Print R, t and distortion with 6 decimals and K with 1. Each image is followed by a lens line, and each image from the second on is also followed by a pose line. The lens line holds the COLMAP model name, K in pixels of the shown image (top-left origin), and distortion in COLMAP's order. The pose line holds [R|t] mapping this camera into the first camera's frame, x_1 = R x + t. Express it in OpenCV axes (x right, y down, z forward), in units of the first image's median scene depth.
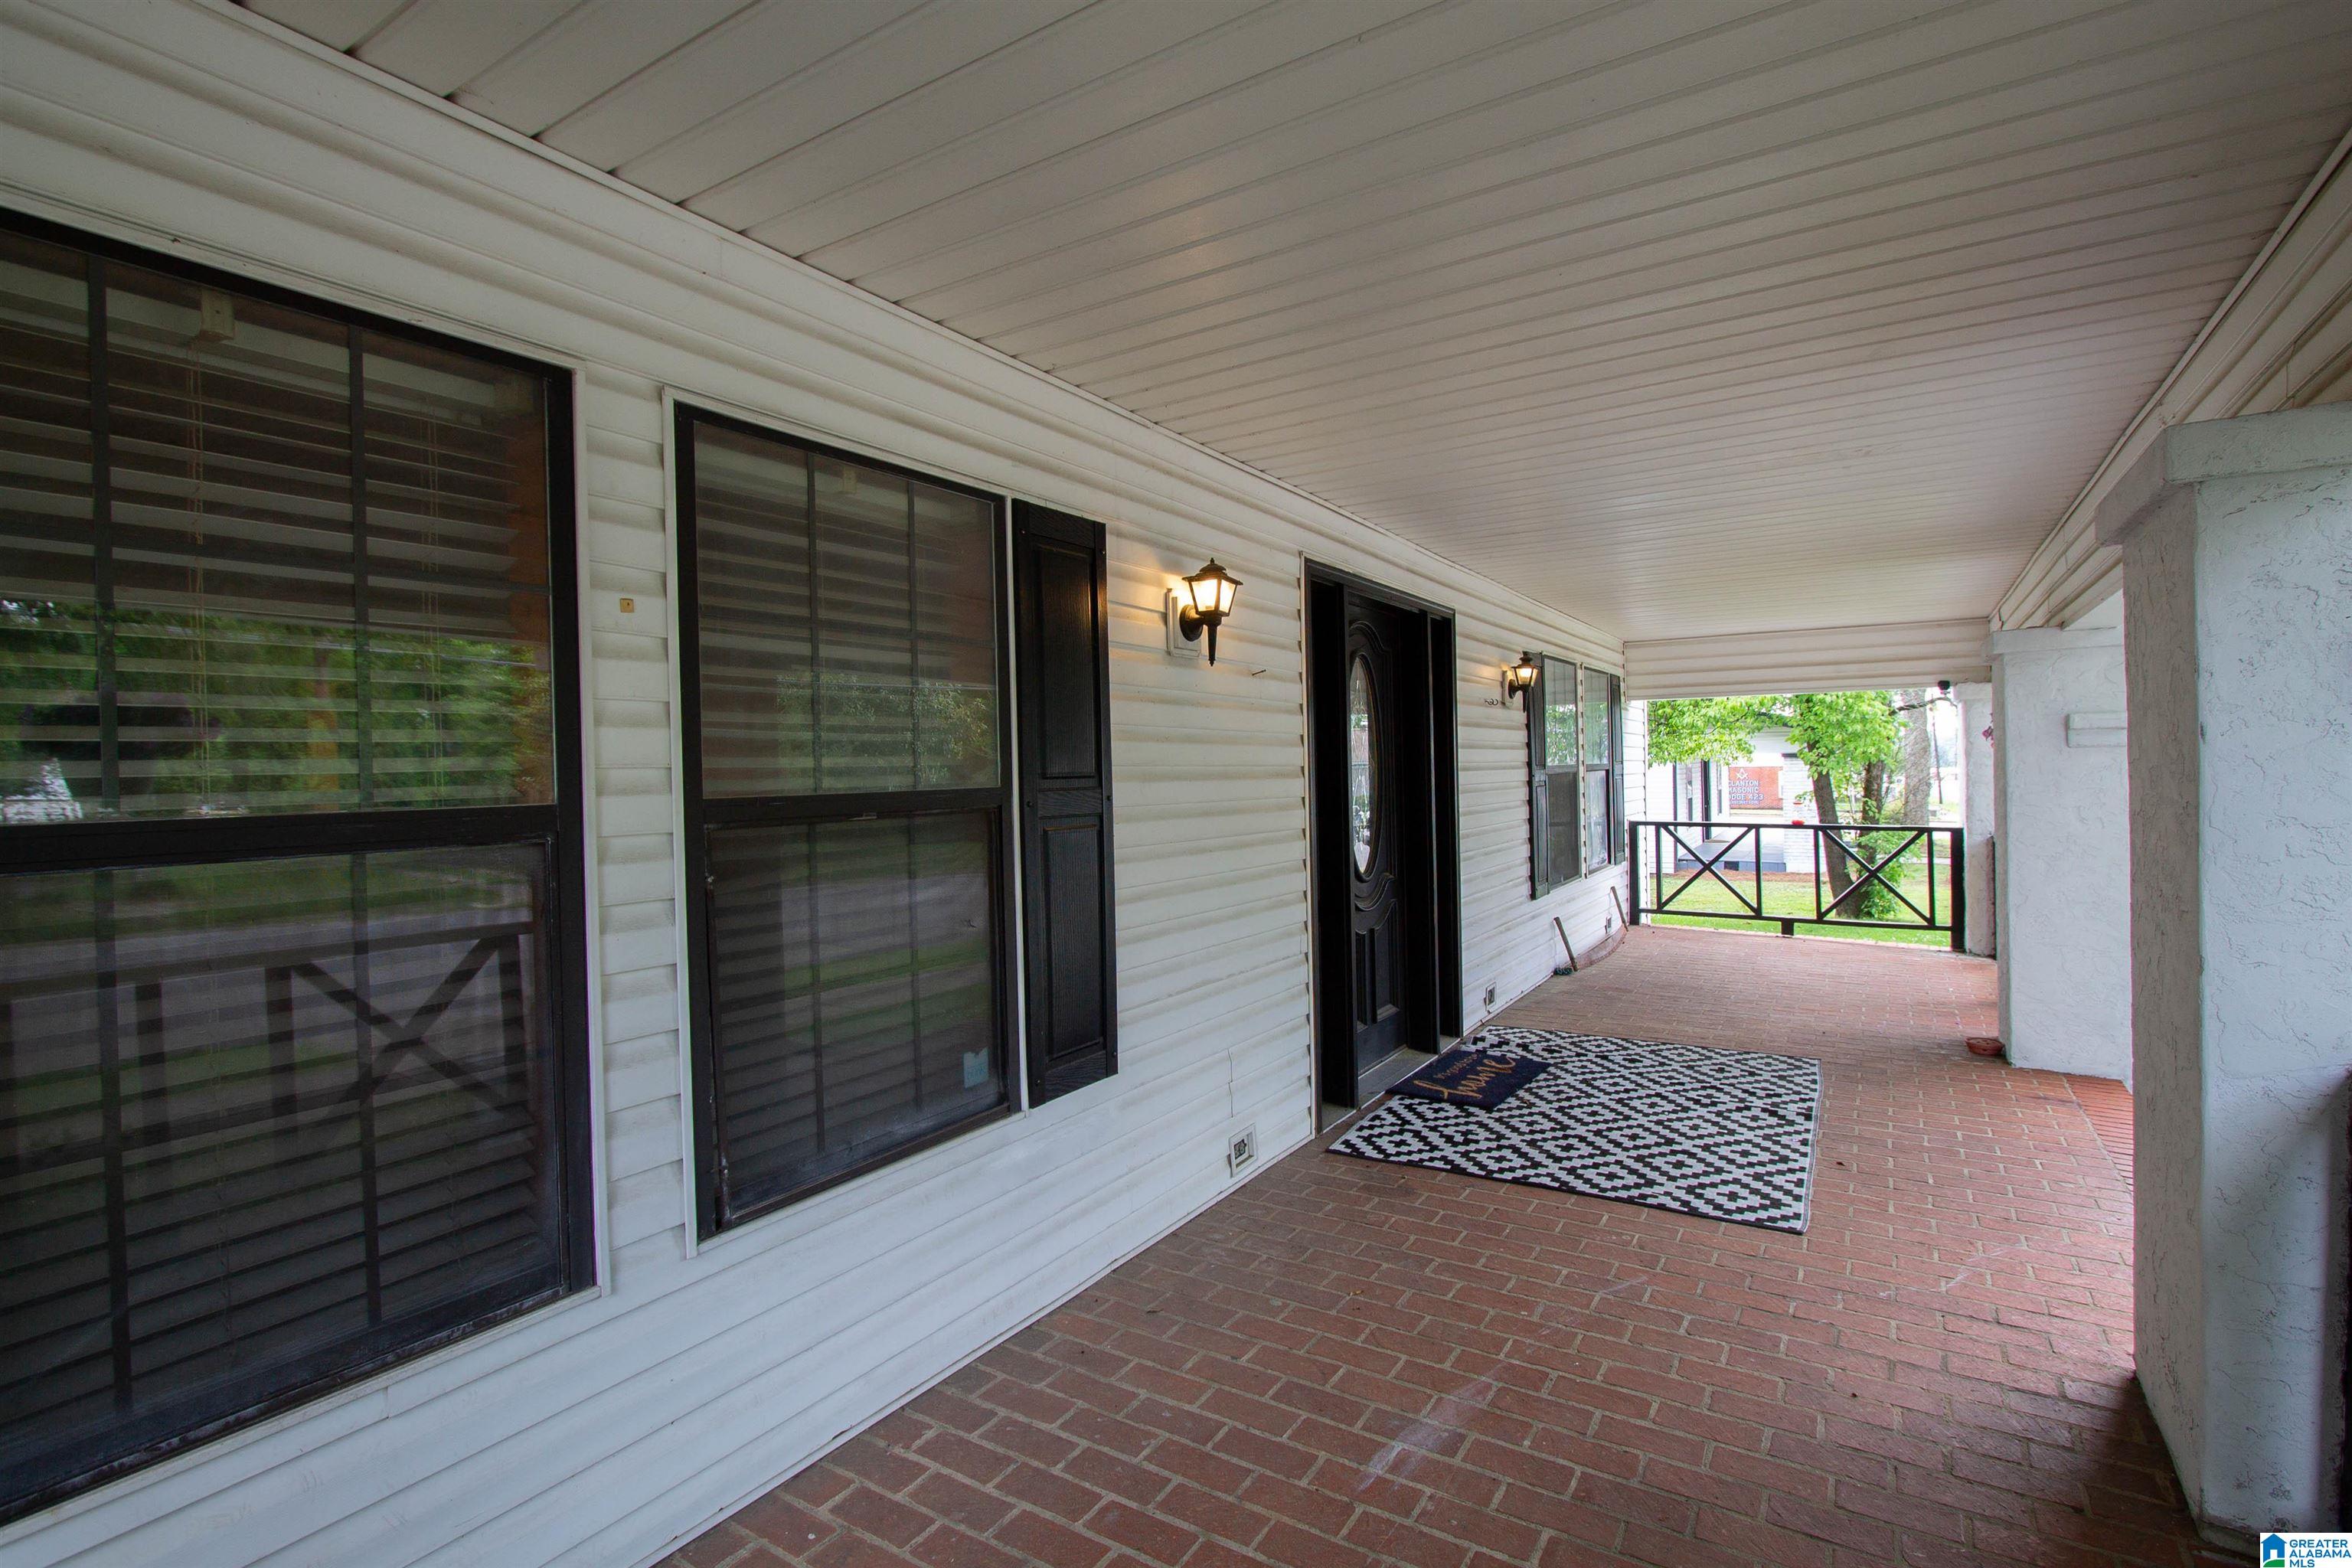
lens RADIAL K [[1114.7, 0, 1186.7], [0, 1114.7, 775.1], [0, 0, 1]] dist [-0.009778, -0.000398]
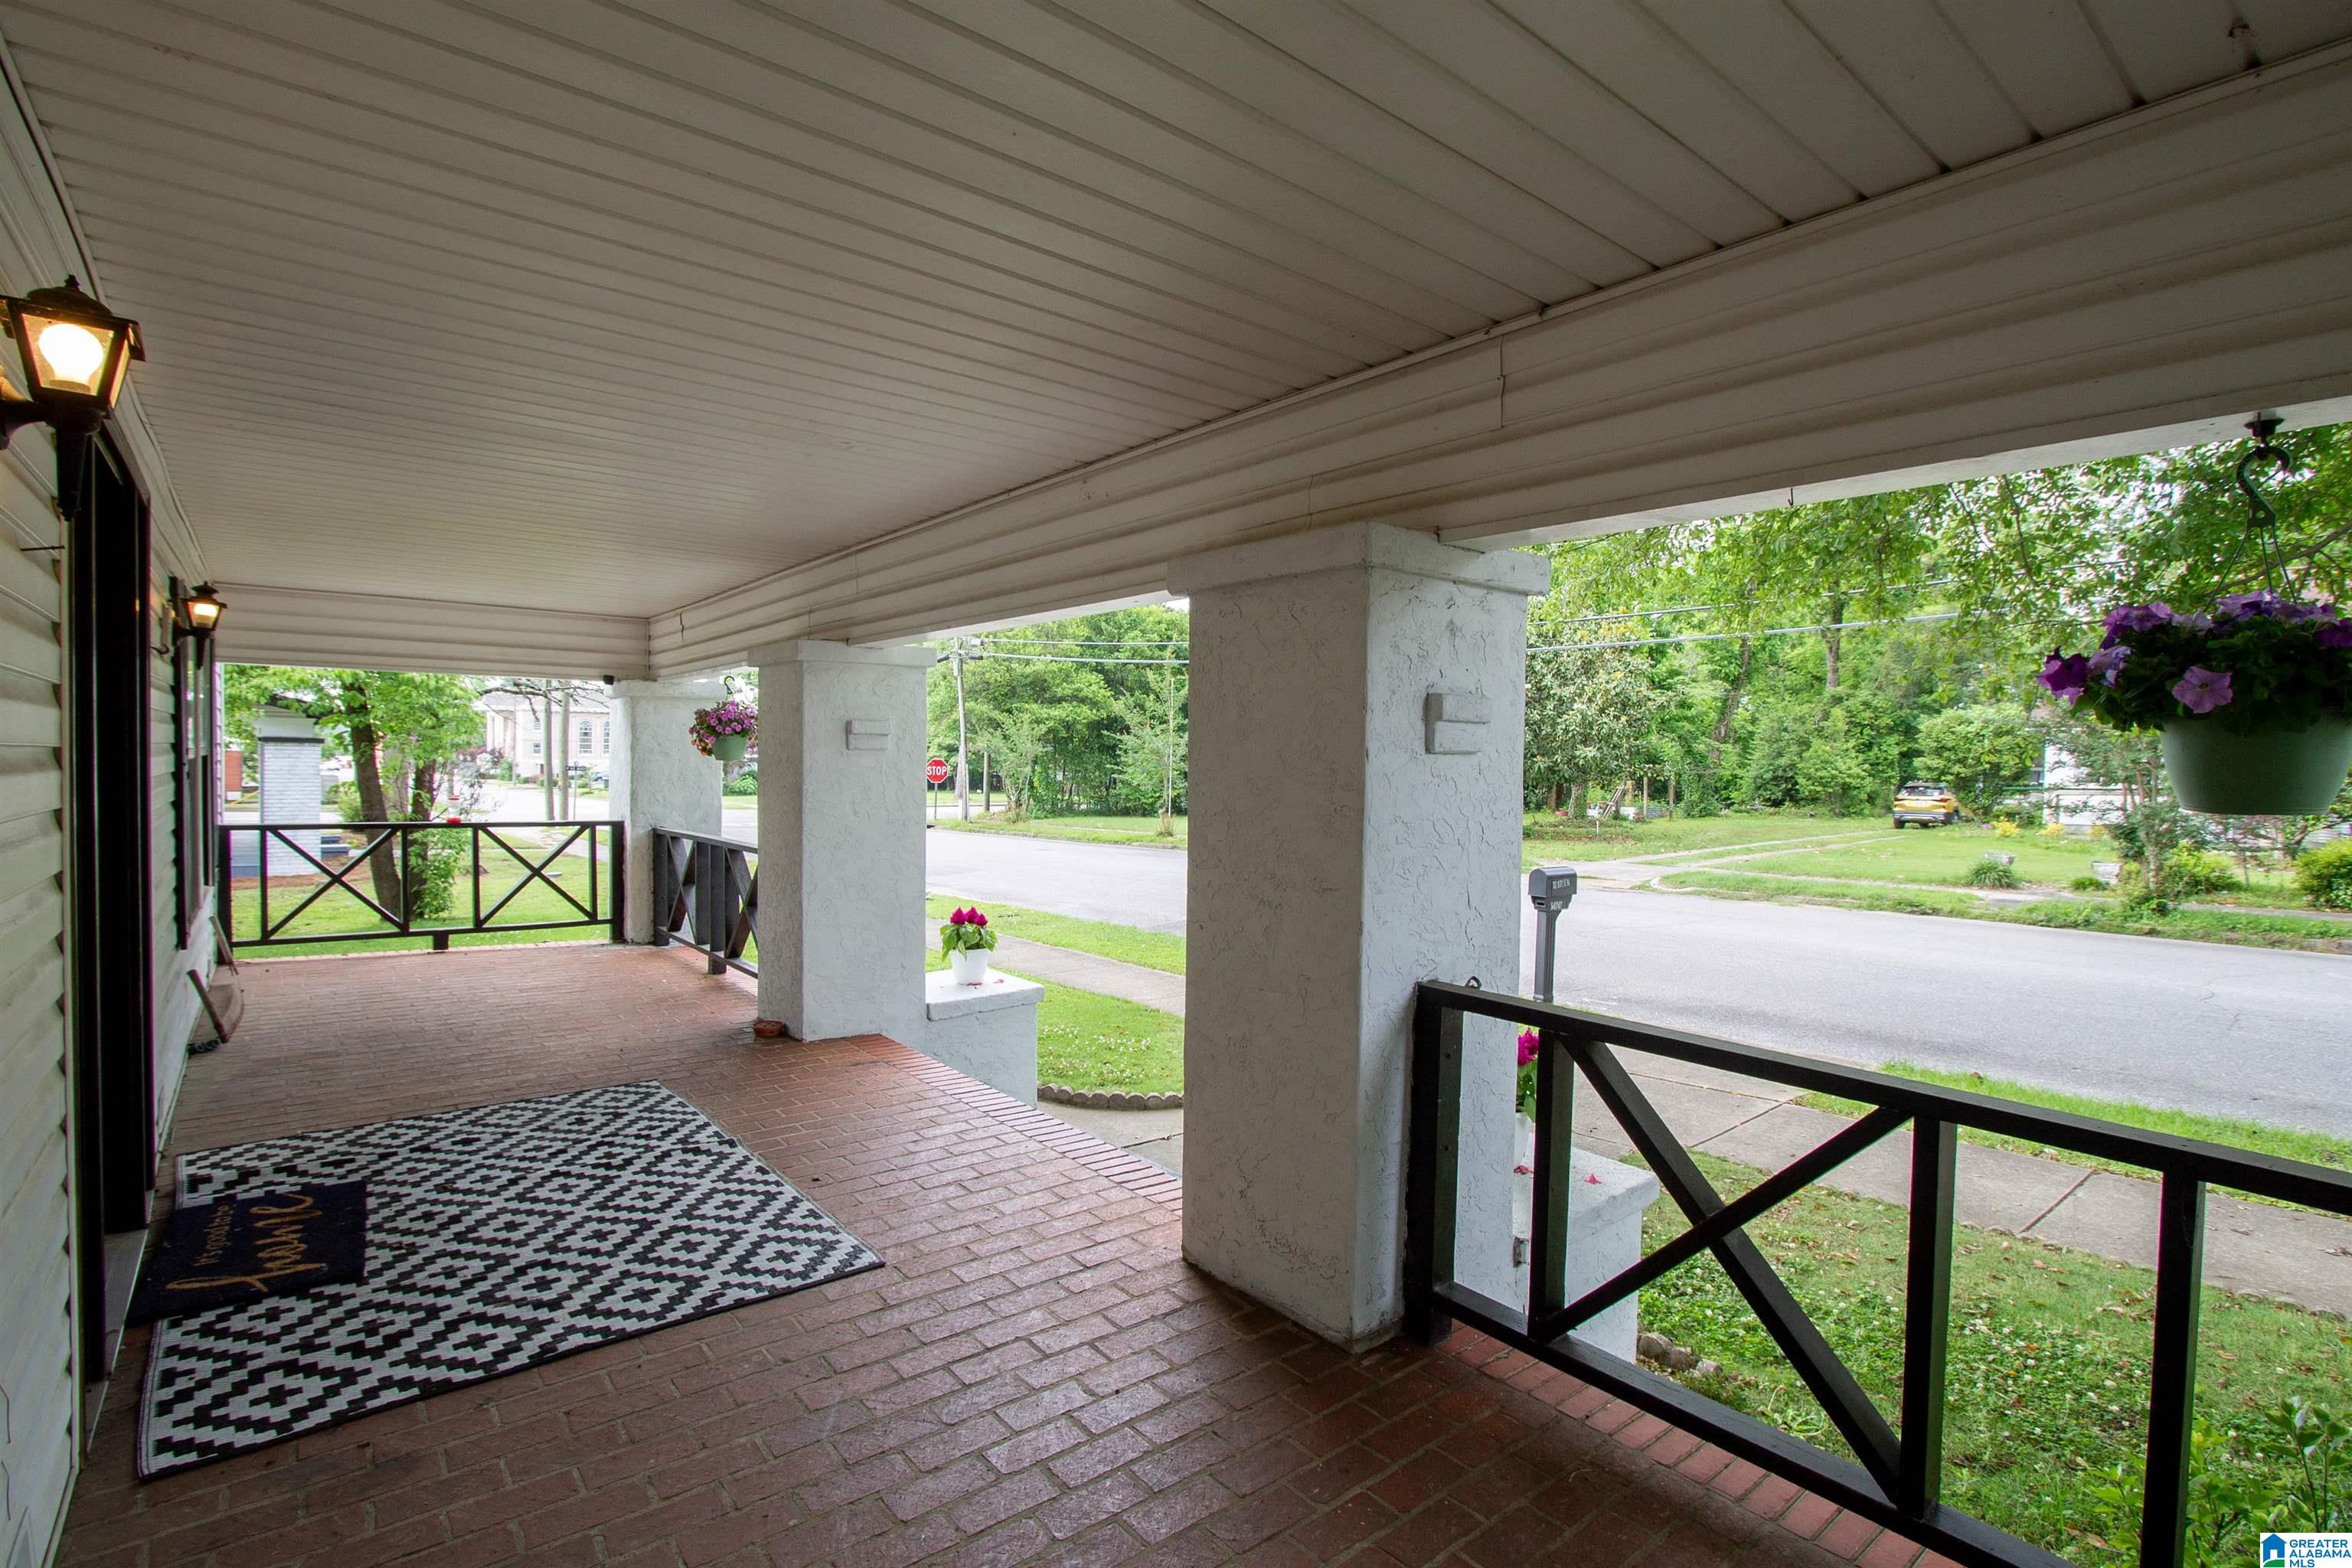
lens RADIAL K [[1114.7, 0, 1186.7], [0, 1114.7, 775.1], [0, 0, 1]] dist [-0.009778, -0.000398]
pose [[0.323250, 0.008587, 0.946275, -0.200991], [-0.018147, 0.999831, -0.002873, -0.002369], [-0.946140, -0.016244, 0.323351, 0.358848]]
